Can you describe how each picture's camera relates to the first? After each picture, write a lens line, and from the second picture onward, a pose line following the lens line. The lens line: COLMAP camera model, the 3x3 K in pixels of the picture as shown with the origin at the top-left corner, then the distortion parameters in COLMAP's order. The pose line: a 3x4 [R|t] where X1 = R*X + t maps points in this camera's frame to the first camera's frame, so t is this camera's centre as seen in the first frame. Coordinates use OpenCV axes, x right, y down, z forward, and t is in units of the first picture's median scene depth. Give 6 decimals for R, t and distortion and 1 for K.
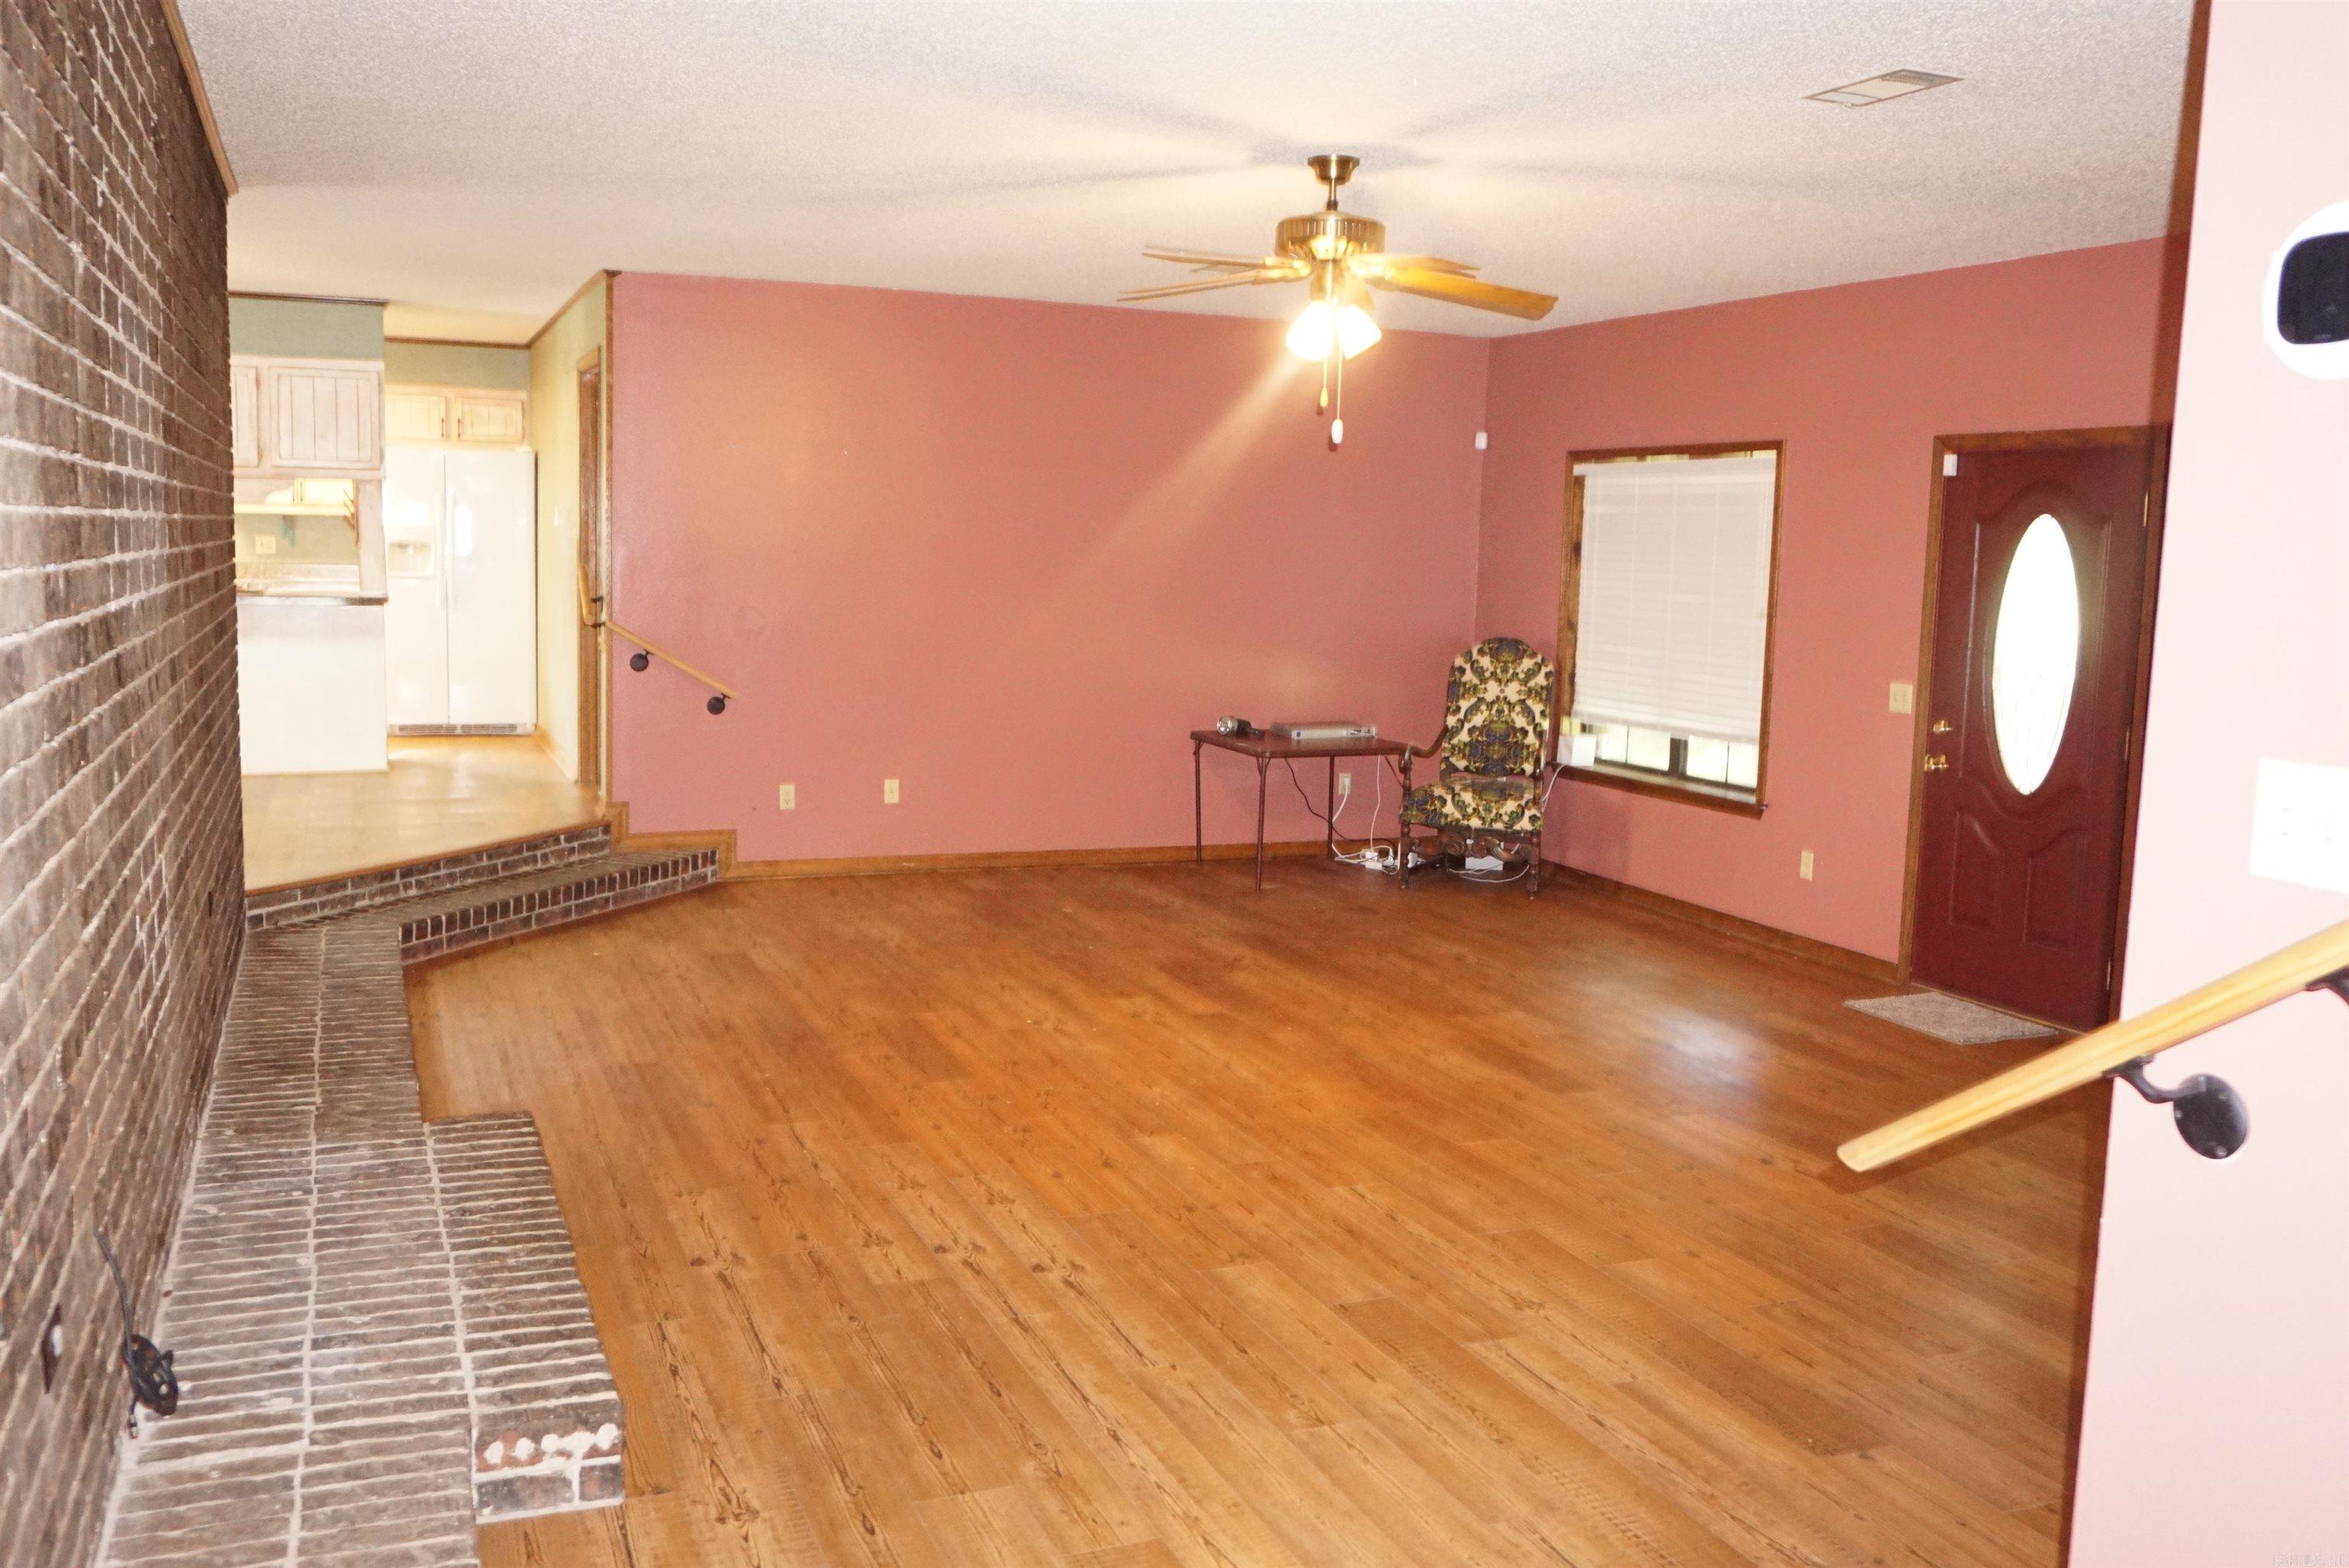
lens RADIAL K [[1942.6, 0, 1169.8], [0, 1942.6, 775.1], [0, 0, 1]] dist [-0.023332, 0.017351]
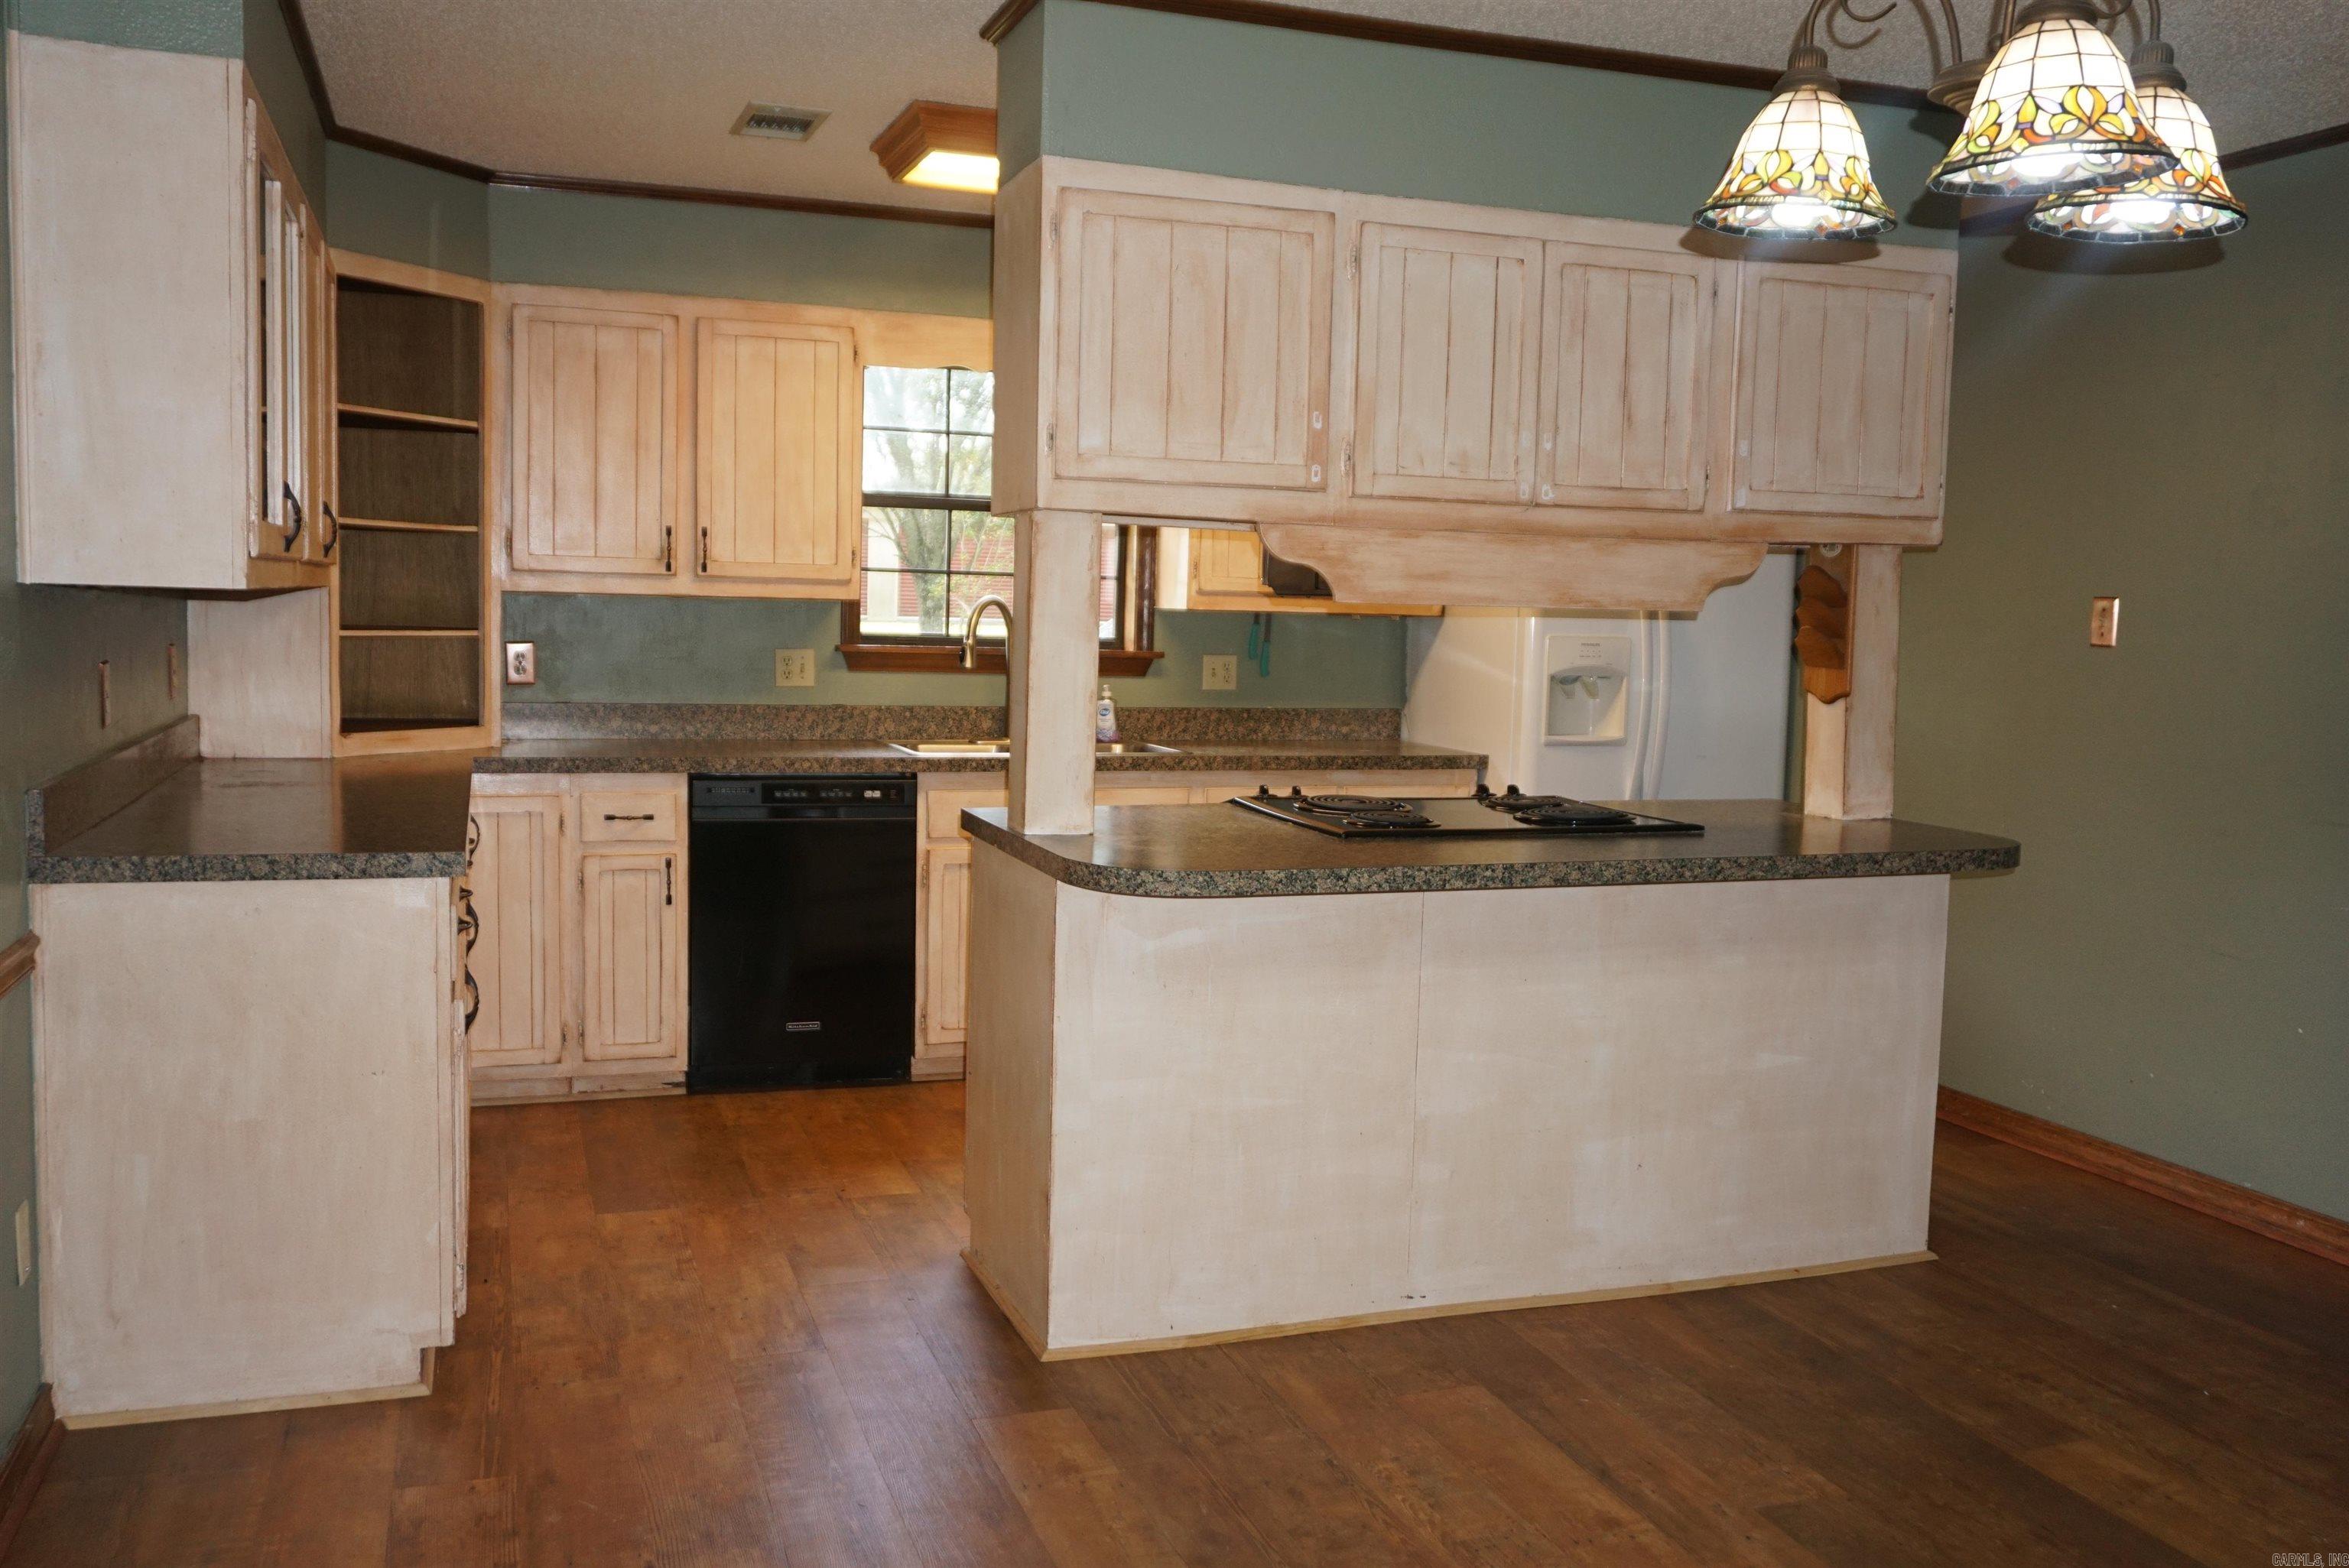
lens RADIAL K [[1942.6, 0, 1174.8], [0, 1942.6, 773.4], [0, 0, 1]] dist [-0.023332, 0.017351]
pose [[0.998194, 0.001444, -0.060056, -0.450316], [-0.003520, 0.999399, -0.034487, -0.074917], [0.059970, 0.034636, 0.997599, 0.487018]]
